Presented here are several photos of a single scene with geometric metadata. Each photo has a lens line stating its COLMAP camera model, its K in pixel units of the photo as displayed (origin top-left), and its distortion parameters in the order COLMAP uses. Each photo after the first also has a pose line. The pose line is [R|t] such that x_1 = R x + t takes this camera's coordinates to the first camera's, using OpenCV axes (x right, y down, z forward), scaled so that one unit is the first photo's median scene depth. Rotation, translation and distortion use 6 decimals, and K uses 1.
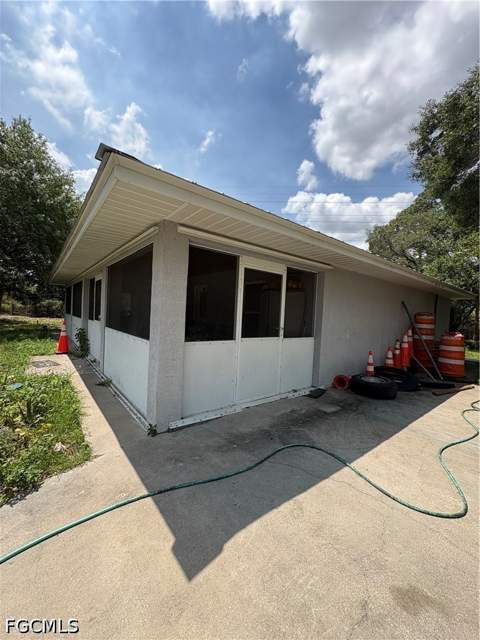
lens RADIAL K [[252.7, 0, 238.1], [0, 252.7, 317.9], [0, 0, 1]] dist [0.001054, -0.002383]
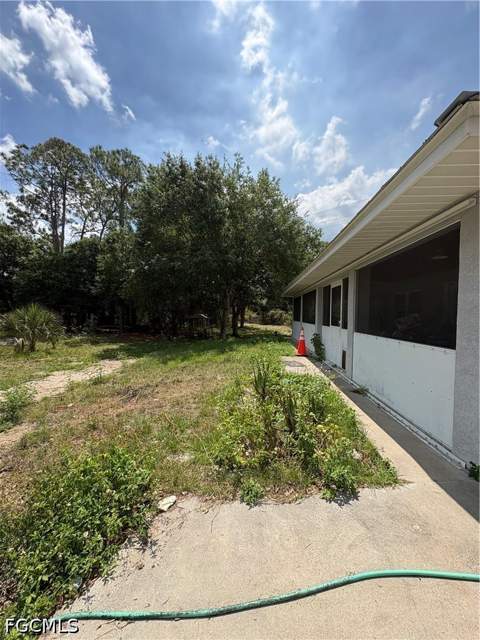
lens RADIAL K [[252.7, 0, 238.1], [0, 252.7, 317.9], [0, 0, 1]] dist [0.001054, -0.002383]
pose [[0.721923, -0.022297, -0.691614, -0.111086], [0.001897, 0.999541, -0.030244, 0.005404], [0.691971, 0.020521, 0.721634, -0.006556]]
